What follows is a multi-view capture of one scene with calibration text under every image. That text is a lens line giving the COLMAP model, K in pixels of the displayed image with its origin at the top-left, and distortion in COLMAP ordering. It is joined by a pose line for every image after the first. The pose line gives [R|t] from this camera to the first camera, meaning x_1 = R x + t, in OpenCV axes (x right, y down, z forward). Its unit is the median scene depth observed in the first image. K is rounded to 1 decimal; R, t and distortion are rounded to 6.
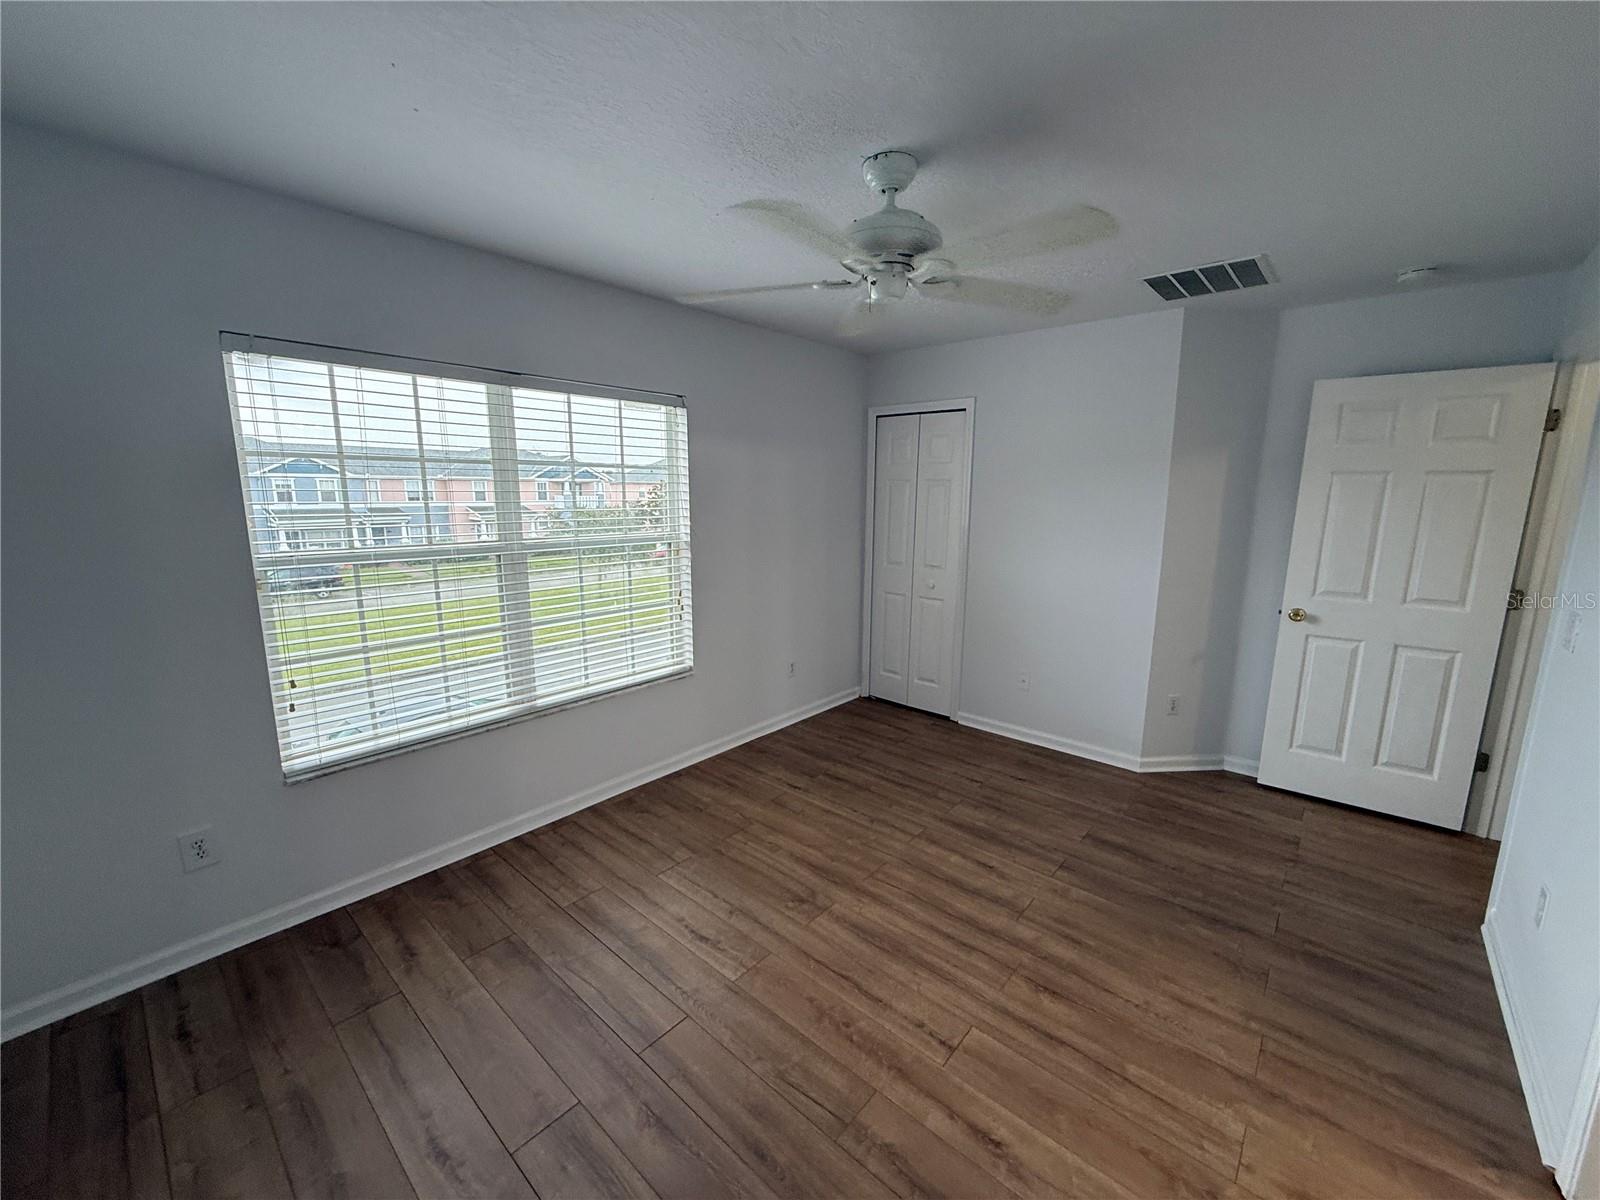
lens RADIAL K [[638.7, 0, 800.0], [0, 638.7, 600.0], [0, 0, 1]] dist [0.002554, 0.000016]
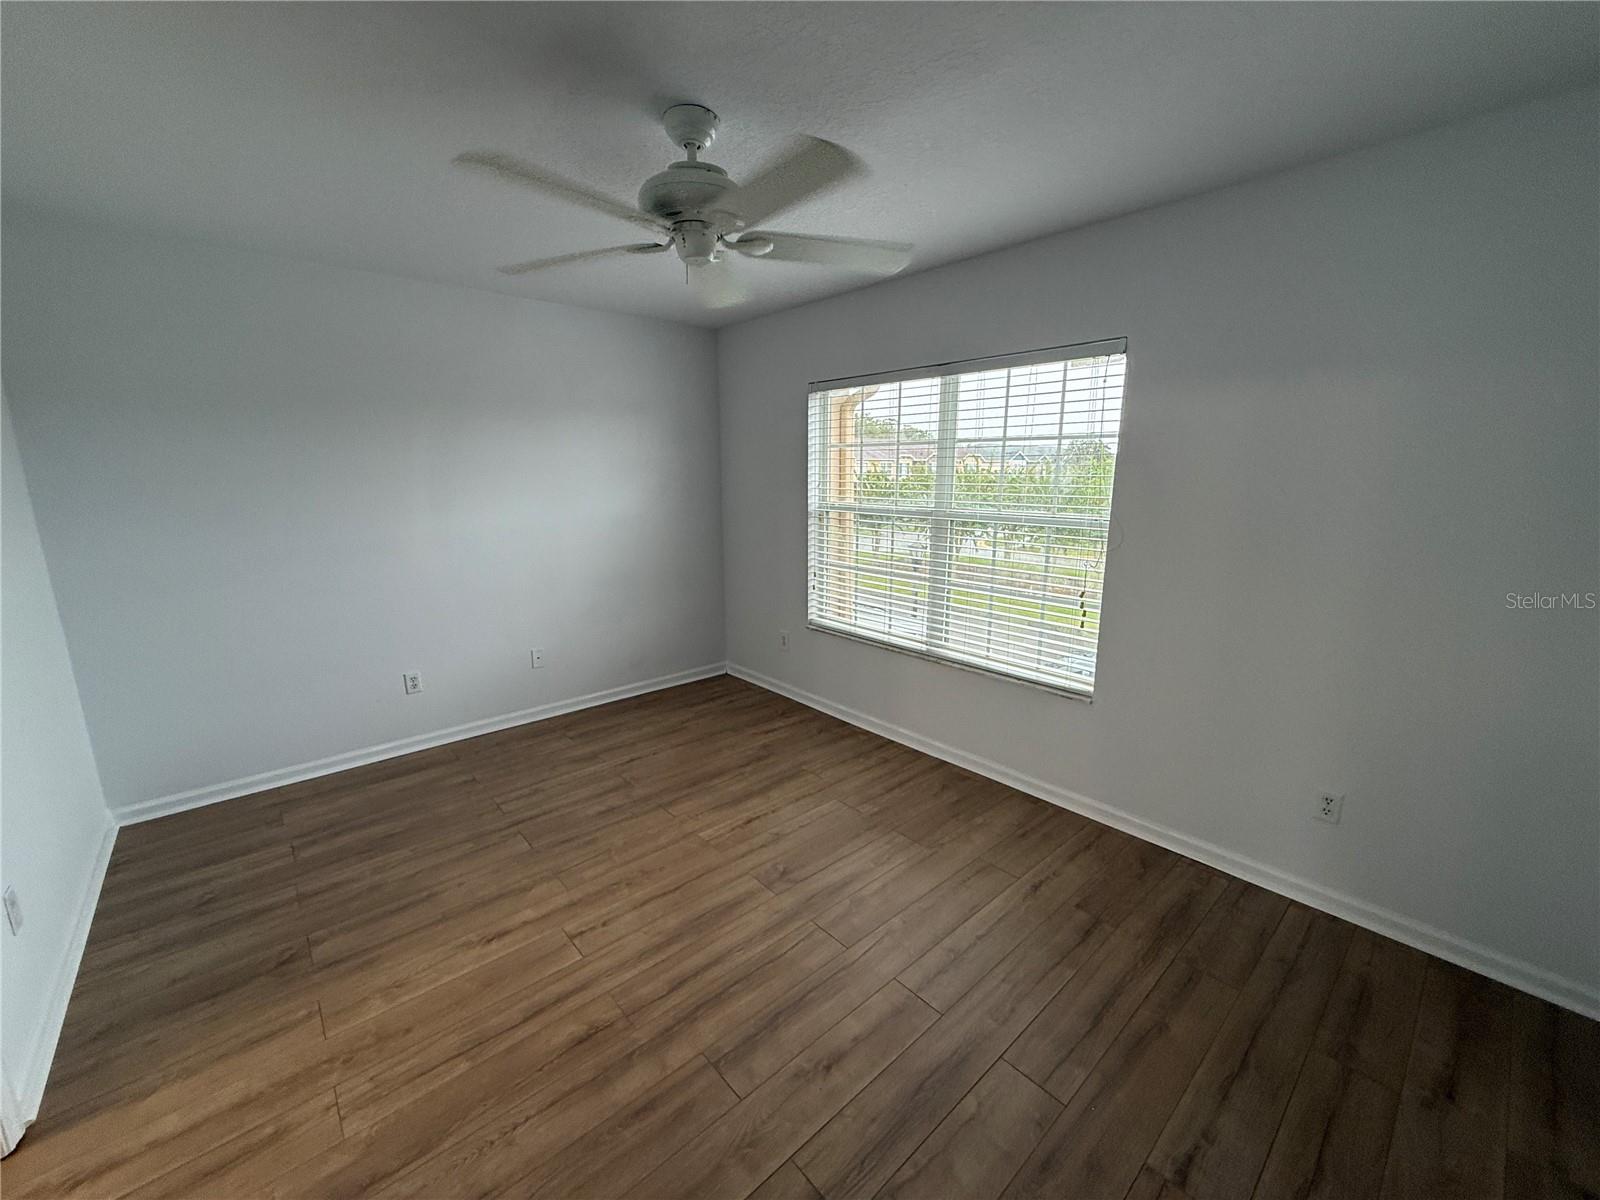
lens RADIAL K [[638.7, 0, 800.0], [0, 638.7, 600.0], [0, 0, 1]] dist [0.002554, 0.000016]
pose [[-0.124207, 0.192563, -0.973392, 0.892177], [-0.172472, 0.961866, 0.212290, -0.158356], [0.977152, 0.194251, -0.086259, 1.026107]]
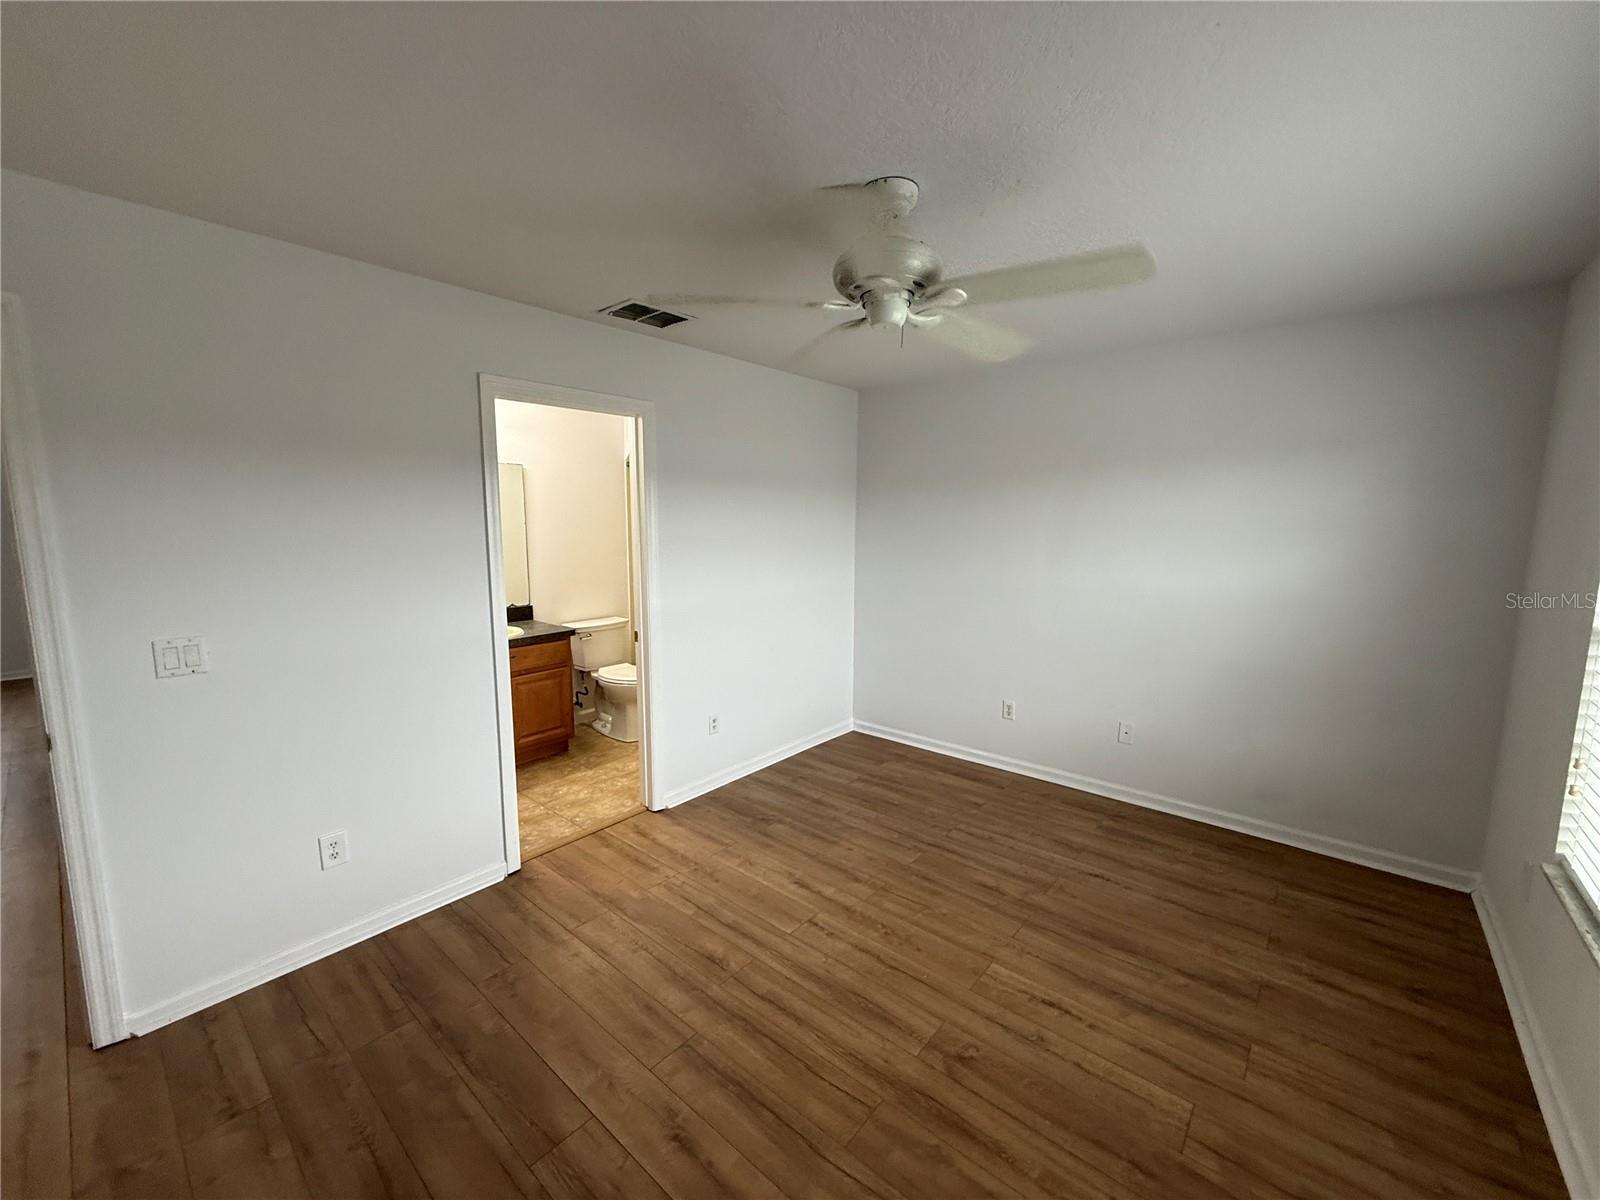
lens RADIAL K [[638.7, 0, 800.0], [0, 638.7, 600.0], [0, 0, 1]] dist [0.002554, 0.000016]
pose [[-0.999792, -0.008968, -0.018313, 0.214211], [-0.014028, 0.954294, 0.298542, -0.278729], [0.014799, 0.298736, -0.954221, 1.562646]]
